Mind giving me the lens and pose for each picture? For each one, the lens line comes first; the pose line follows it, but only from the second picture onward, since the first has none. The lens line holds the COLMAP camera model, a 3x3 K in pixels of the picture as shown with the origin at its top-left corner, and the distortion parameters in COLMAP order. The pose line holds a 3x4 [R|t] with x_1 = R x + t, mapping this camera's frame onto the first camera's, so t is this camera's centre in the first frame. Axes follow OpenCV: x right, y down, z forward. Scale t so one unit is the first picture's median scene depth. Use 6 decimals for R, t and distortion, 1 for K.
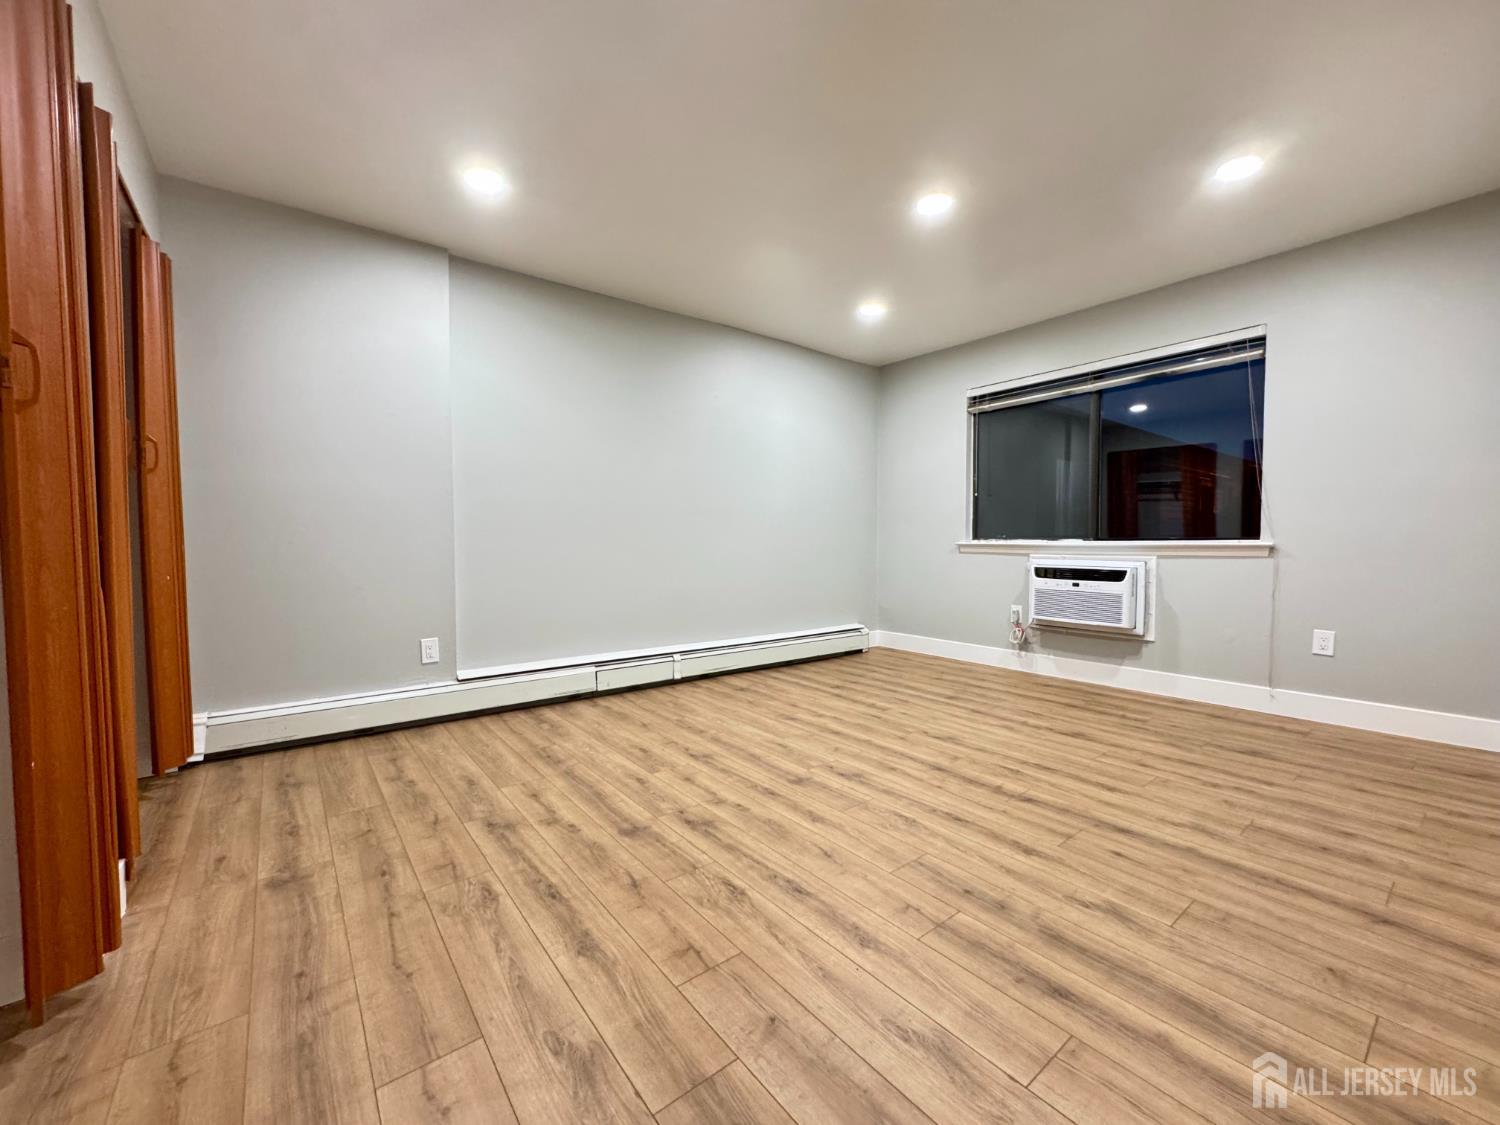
lens RADIAL K [[600.9, 0, 750.0], [0, 600.9, 562.5], [0, 0, 1]] dist [-0.003886, -0.000002]
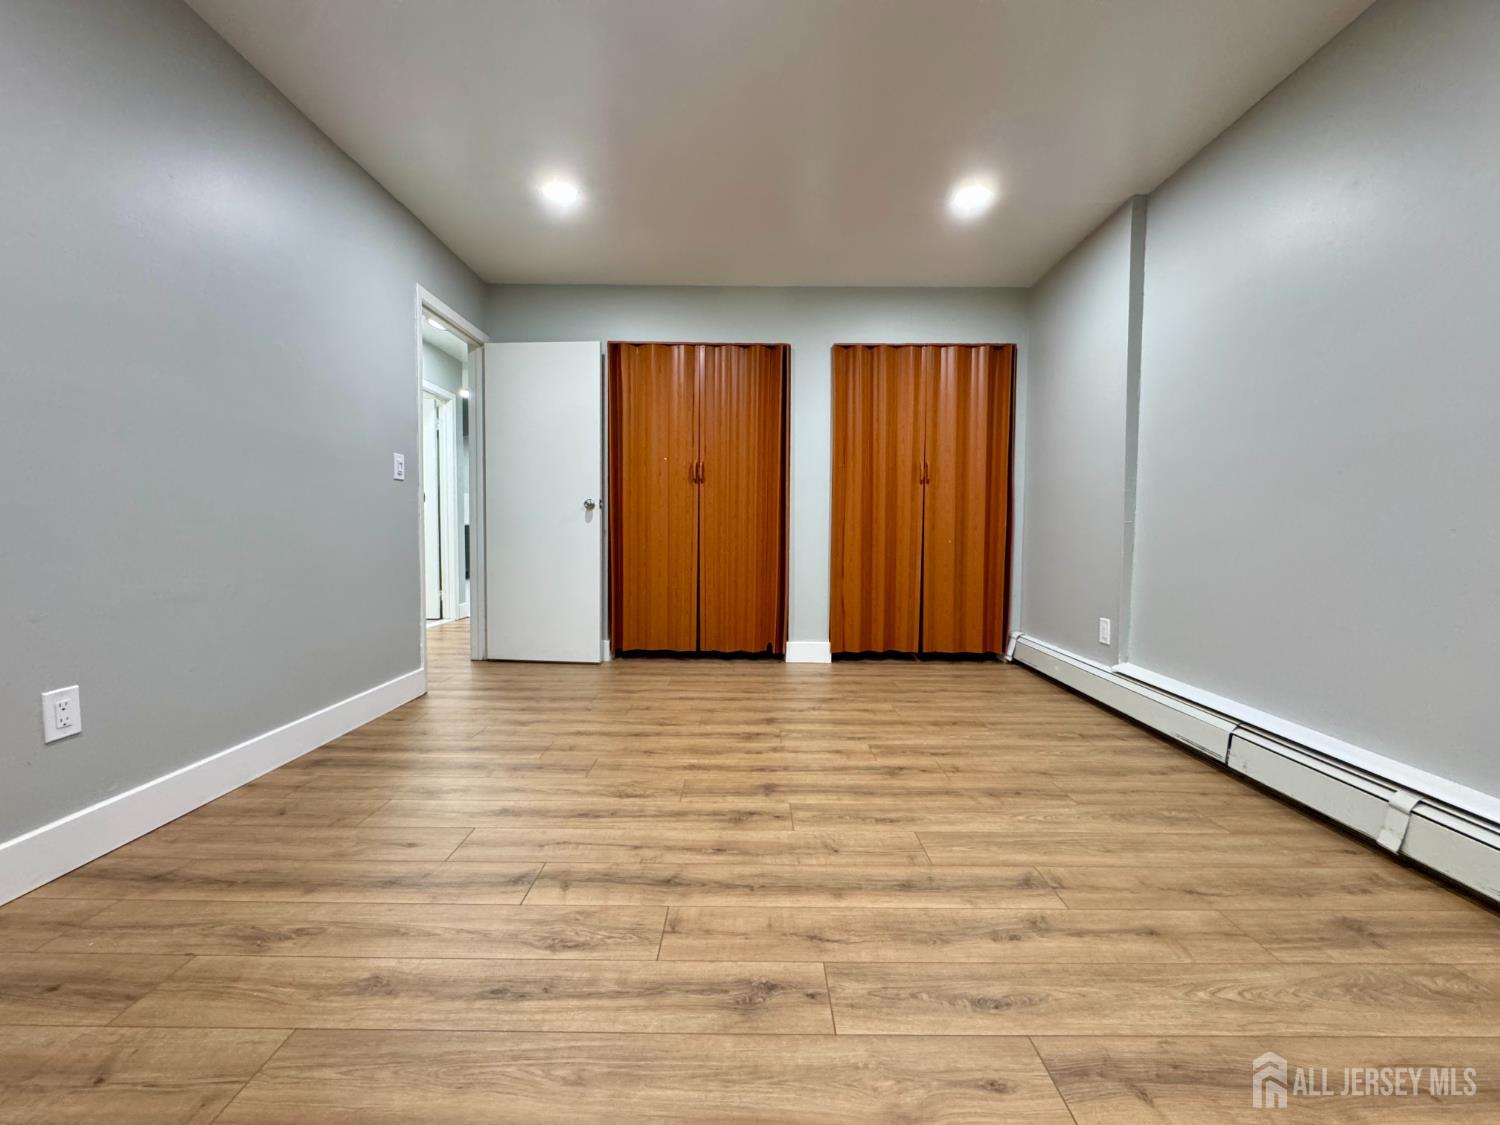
lens RADIAL K [[600.7, 0, 756.9], [0, 600.7, 561.7], [0, 0, 1]] dist [-0.002243, -0.000080]
pose [[-0.611657, 0.039536, -0.790135, 0.704314], [-0.037114, 0.996217, 0.078578, -0.027238], [0.790252, 0.077388, -0.607876, 1.371457]]
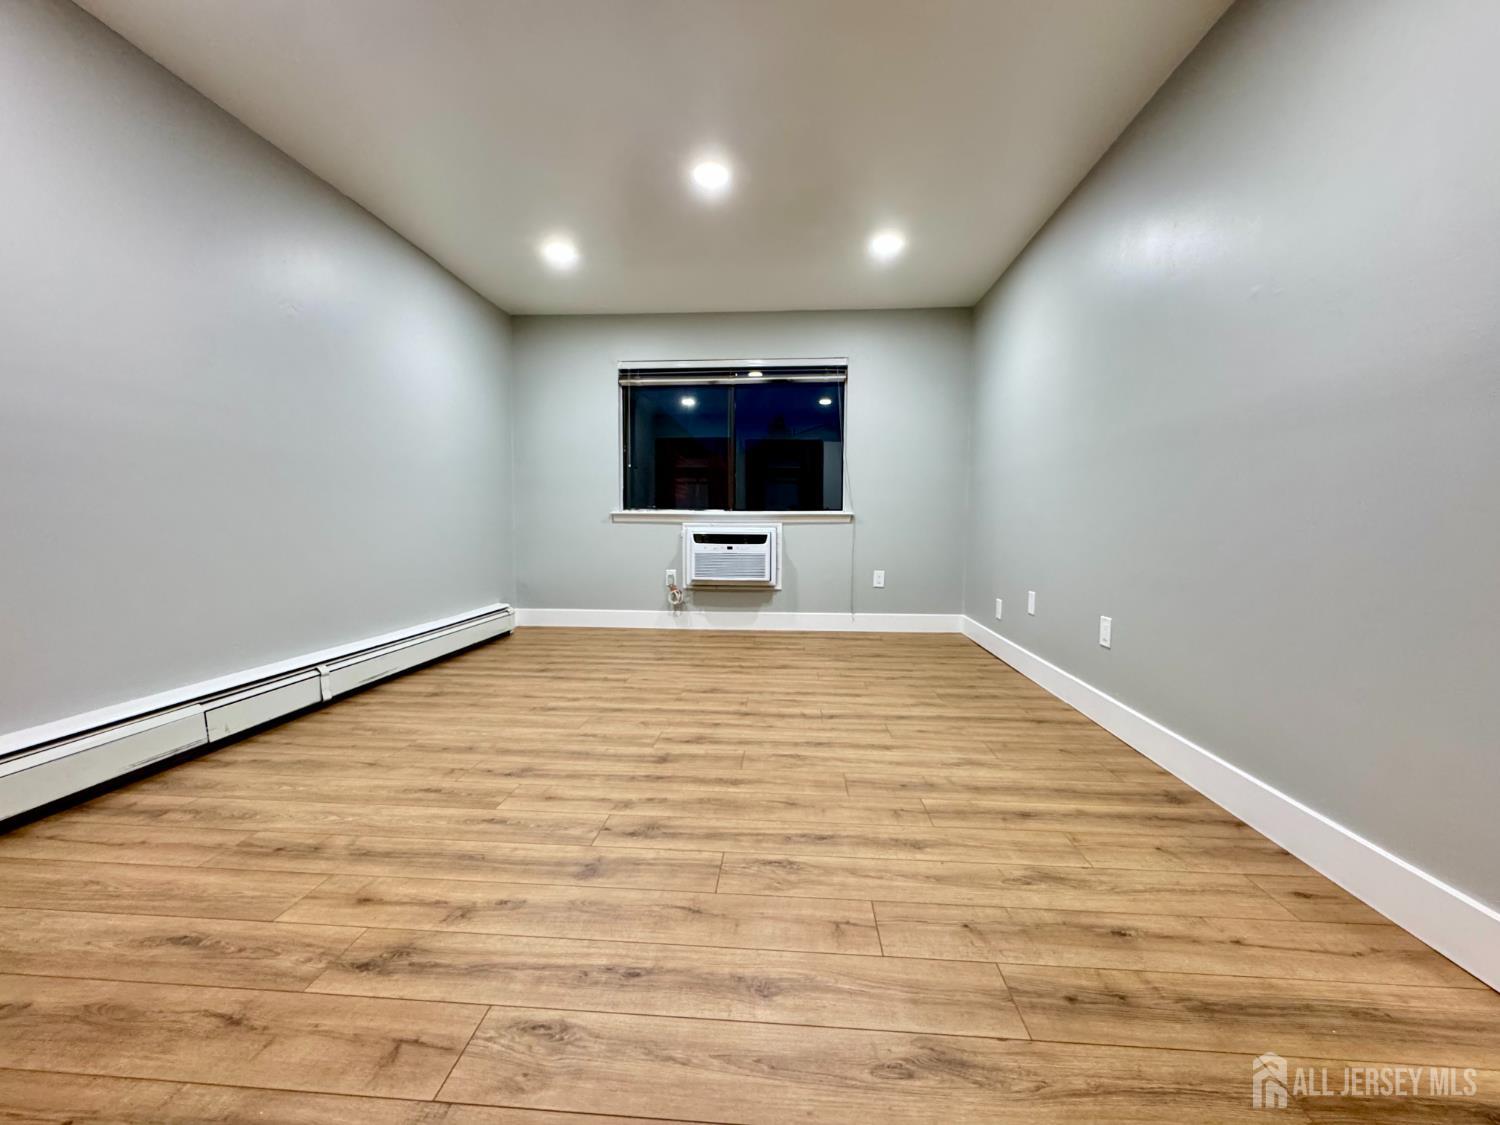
lens RADIAL K [[600.9, 0, 750.0], [0, 600.9, 562.5], [0, 0, 1]] dist [-0.003886, -0.000002]
pose [[0.671635, -0.047058, 0.739386, -0.459583], [0.021155, 0.998792, 0.044352, 0.021110], [-0.740580, -0.014147, 0.671819, 0.260970]]
